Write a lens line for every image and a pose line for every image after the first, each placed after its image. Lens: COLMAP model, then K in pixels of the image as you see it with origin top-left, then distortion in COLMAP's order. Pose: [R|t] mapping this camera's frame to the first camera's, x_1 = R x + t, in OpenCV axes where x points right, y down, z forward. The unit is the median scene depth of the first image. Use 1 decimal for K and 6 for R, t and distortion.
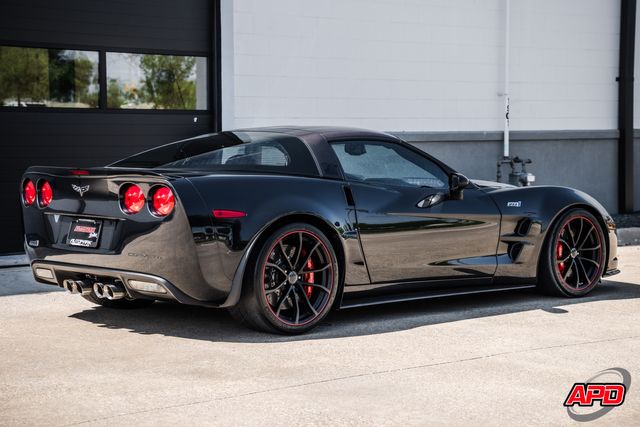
lens RADIAL K [[1261.6, 0, 320.2], [0, 1261.6, 197.5], [0, 0, 1]] dist [0.380245, 0.082863]
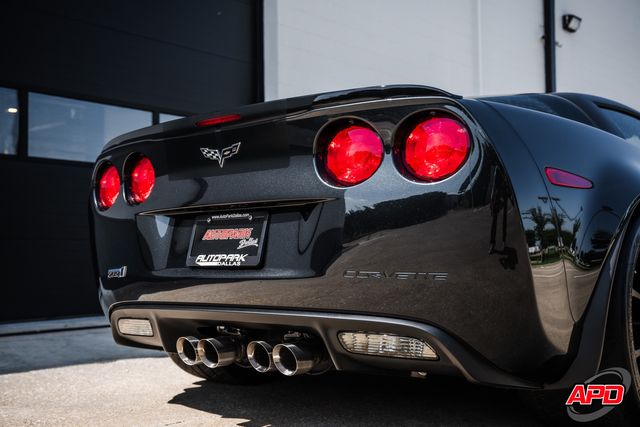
lens RADIAL K [[720.9, 0, 320.0], [0, 720.9, 213.5], [0, 0, 1]] dist [0.076037, 0.002888]
pose [[0.992826, -0.007179, 0.119354, -0.174242], [0.020647, 0.993495, -0.111990, 0.047443], [-0.117774, 0.113650, 0.986516, 0.684524]]
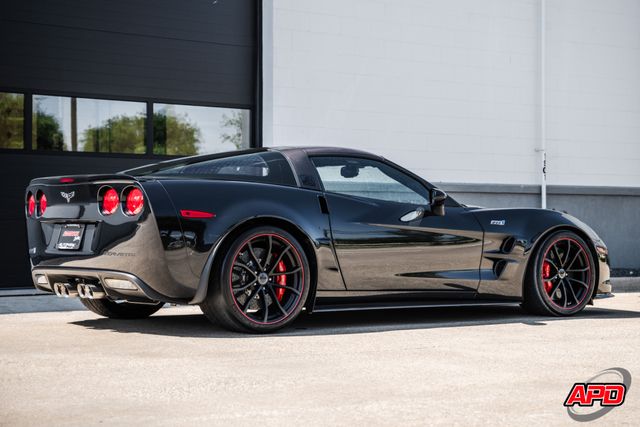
lens RADIAL K [[1177.1, 0, 337.2], [0, 1177.1, 187.7], [0, 0, 1]] dist [0.281115, 0.105216]
pose [[0.996475, -0.000923, -0.083889, 0.114993], [-0.006205, 0.996390, -0.084668, 0.066722], [0.083664, 0.084890, 0.992872, 0.027377]]
